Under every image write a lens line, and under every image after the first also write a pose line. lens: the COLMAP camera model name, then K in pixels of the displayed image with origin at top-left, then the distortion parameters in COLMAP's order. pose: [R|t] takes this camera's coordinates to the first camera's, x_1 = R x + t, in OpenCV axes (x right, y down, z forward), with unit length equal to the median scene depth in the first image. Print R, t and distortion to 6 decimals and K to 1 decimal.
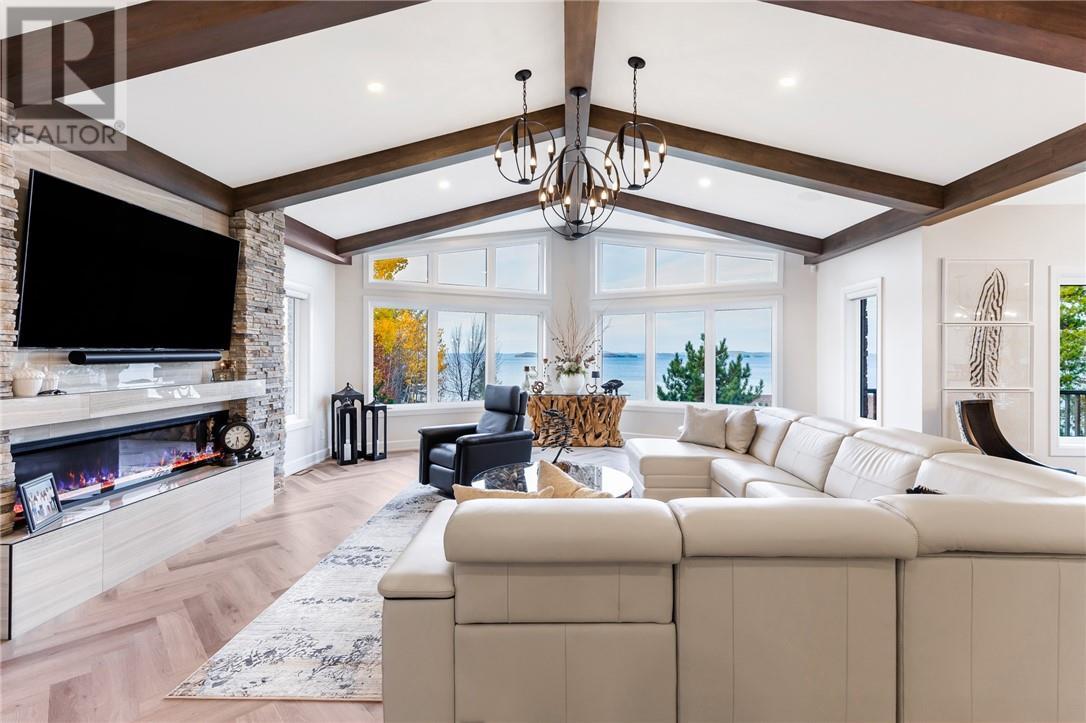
lens RADIAL K [[498.8, 0, 548.5], [0, 498.8, 357.7], [0, 0, 1]] dist [0.003976, -0.000097]
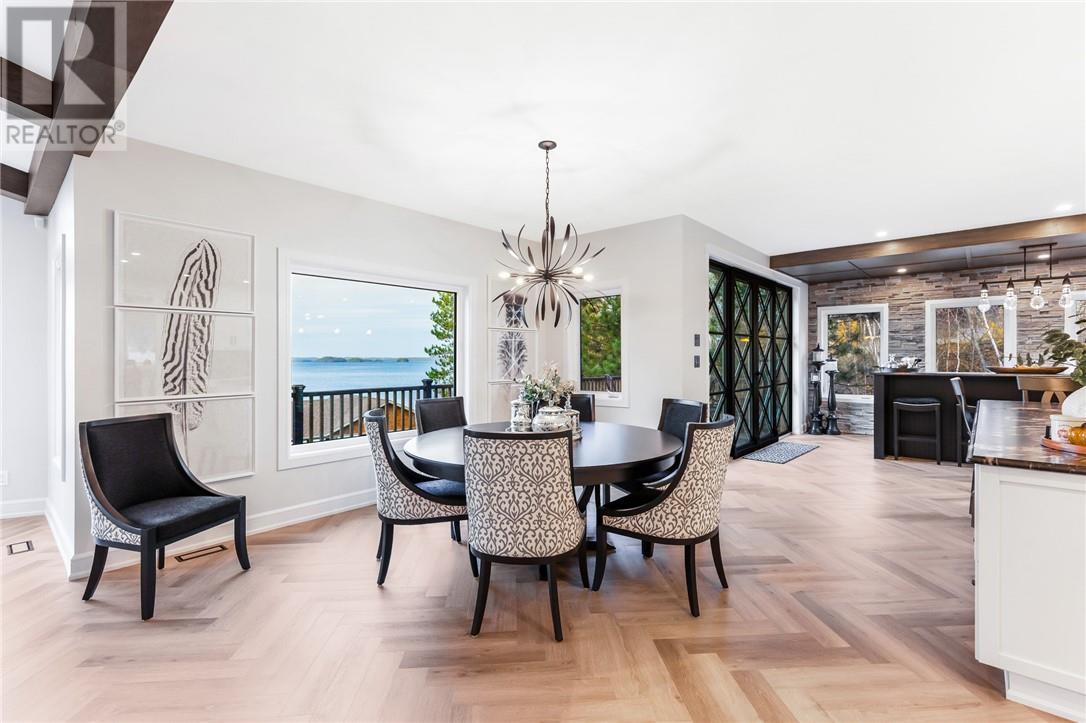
lens RADIAL K [[498.8, 0, 548.5], [0, 498.8, 357.7], [0, 0, 1]] dist [0.003976, -0.000097]
pose [[0.622391, -0.004387, 0.782694, 0.623063], [0.011446, 0.999928, -0.003497, 0.011867], [-0.782623, 0.011135, 0.622396, 0.110914]]
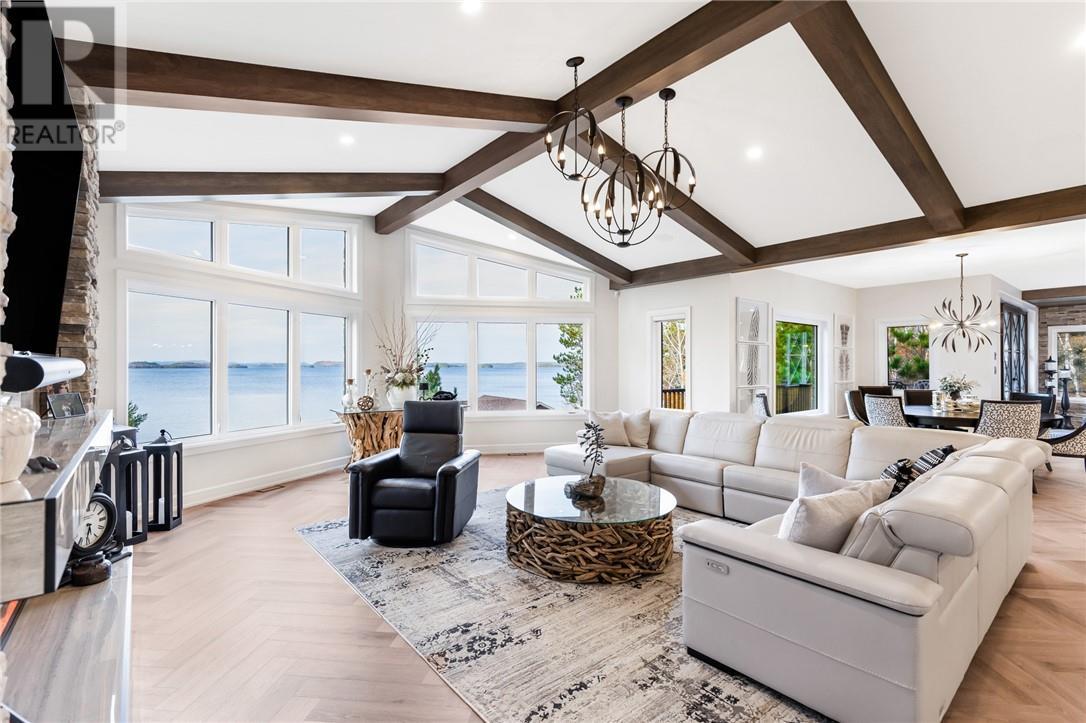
lens RADIAL K [[498.8, 0, 548.5], [0, 498.8, 357.7], [0, 0, 1]] dist [0.003976, -0.000097]
pose [[0.750430, 0.007351, 0.660909, -0.581661], [0.006324, 0.999813, -0.018302, 0.000116], [-0.660920, 0.017914, 0.750243, 0.281282]]
